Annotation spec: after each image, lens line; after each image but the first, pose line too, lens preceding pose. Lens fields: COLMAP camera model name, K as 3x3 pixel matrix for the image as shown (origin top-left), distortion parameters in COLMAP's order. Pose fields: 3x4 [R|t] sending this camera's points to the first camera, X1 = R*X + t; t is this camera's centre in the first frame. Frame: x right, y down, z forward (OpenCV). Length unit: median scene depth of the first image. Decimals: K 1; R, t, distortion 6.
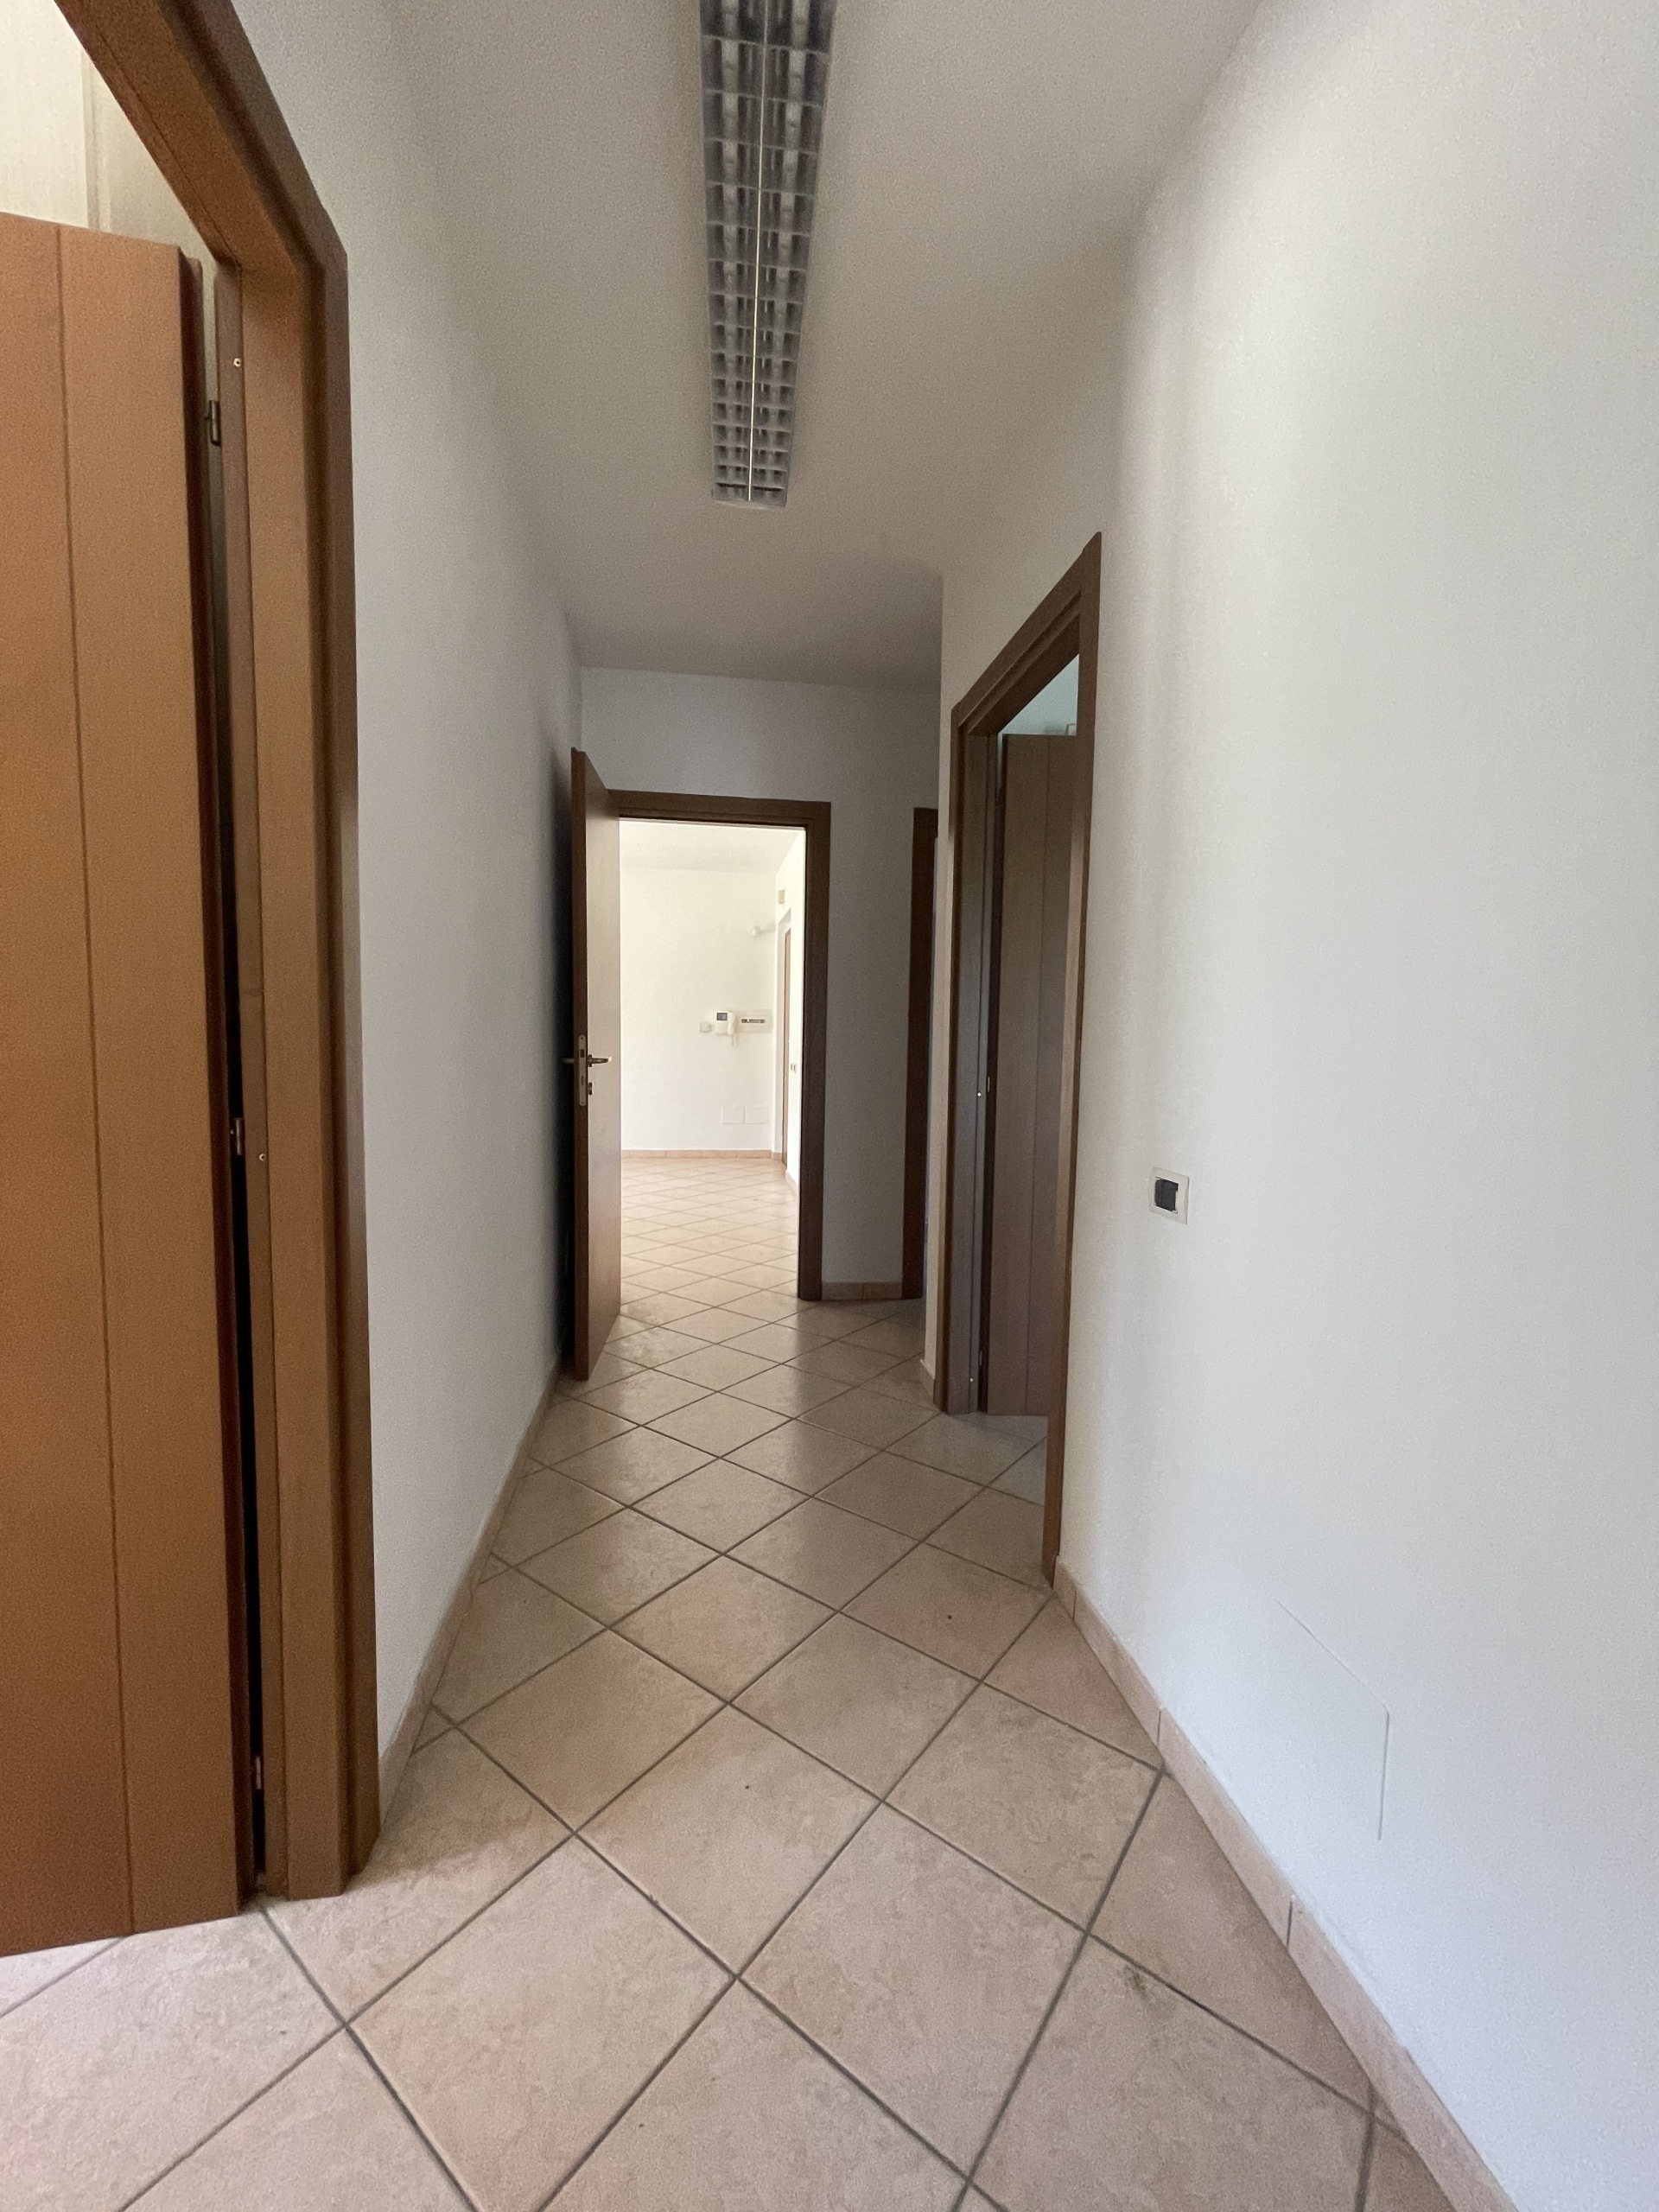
lens RADIAL K [[896.5, 0, 826.2], [0, 896.5, 1104.8], [0, 0, 1]] dist [-0.008496, 0.004371]
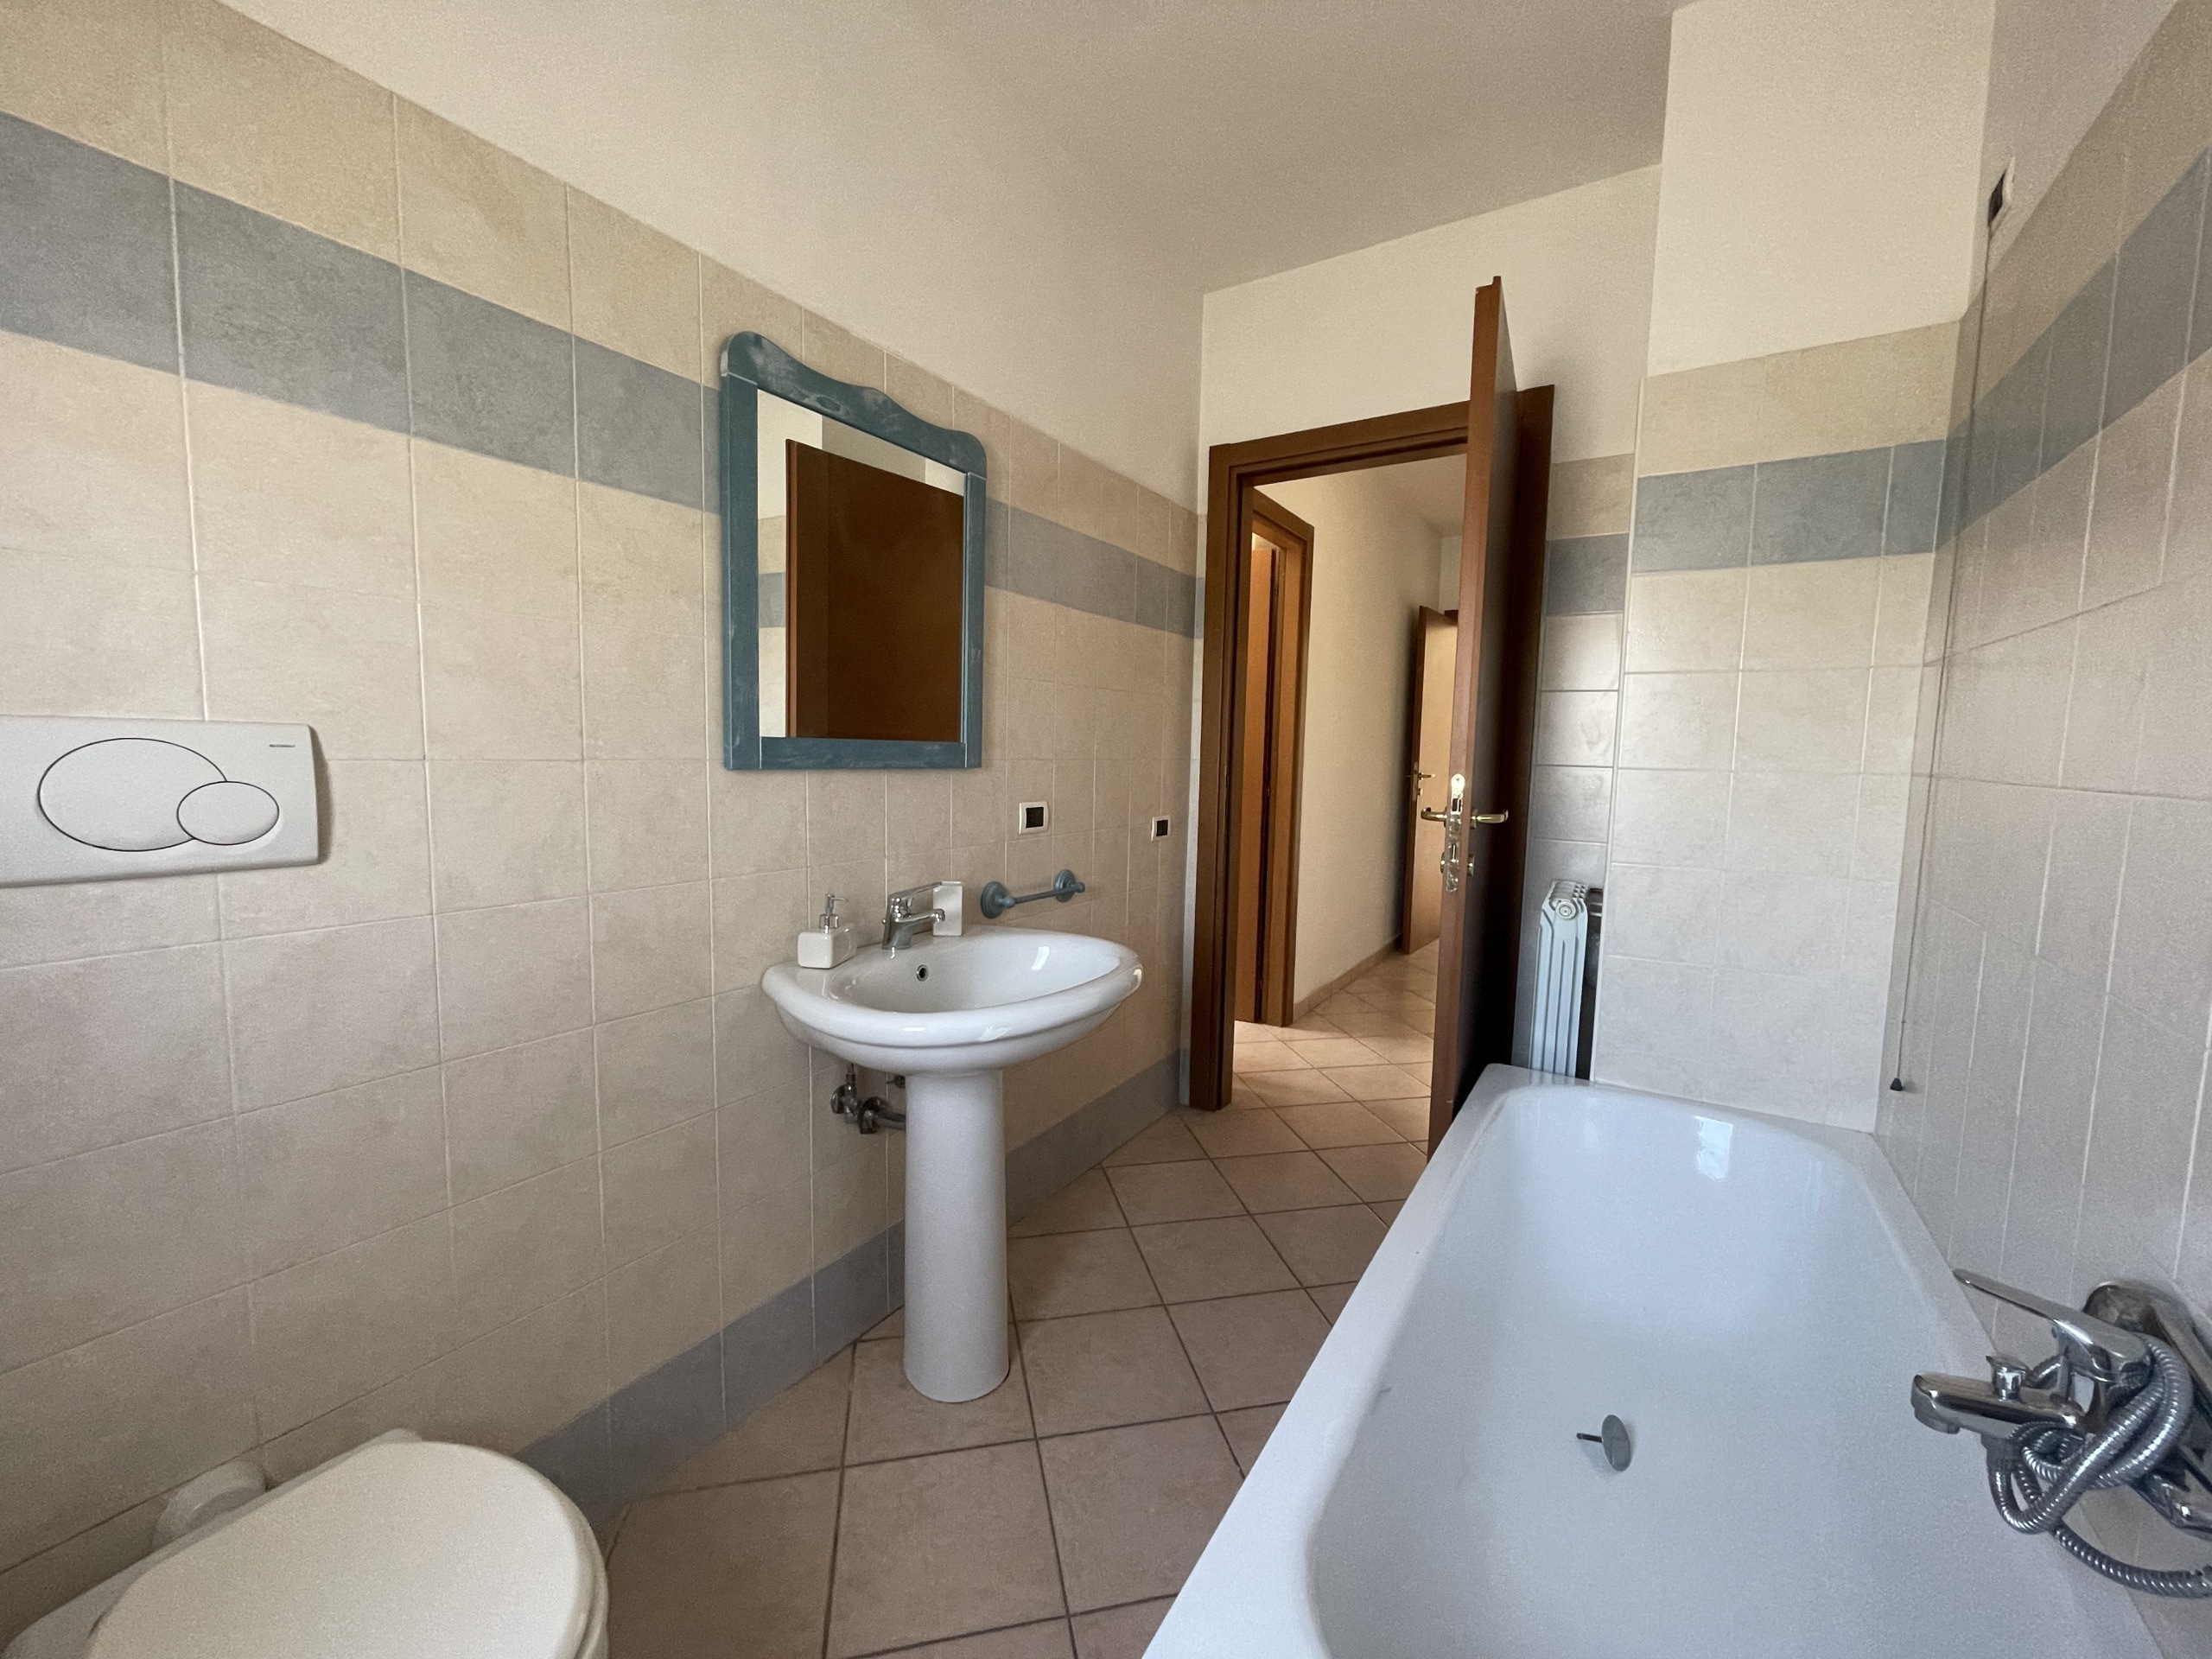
lens RADIAL K [[896.5, 0, 1108.6], [0, 896.5, 829.8], [0, 0, 1]] dist [-0.008496, 0.004371]
pose [[0.768176, 0.057347, -0.637665, 0.928819], [-0.056144, 0.998177, 0.022133, 0.121658], [0.637772, 0.018799, 0.769996, -1.769525]]
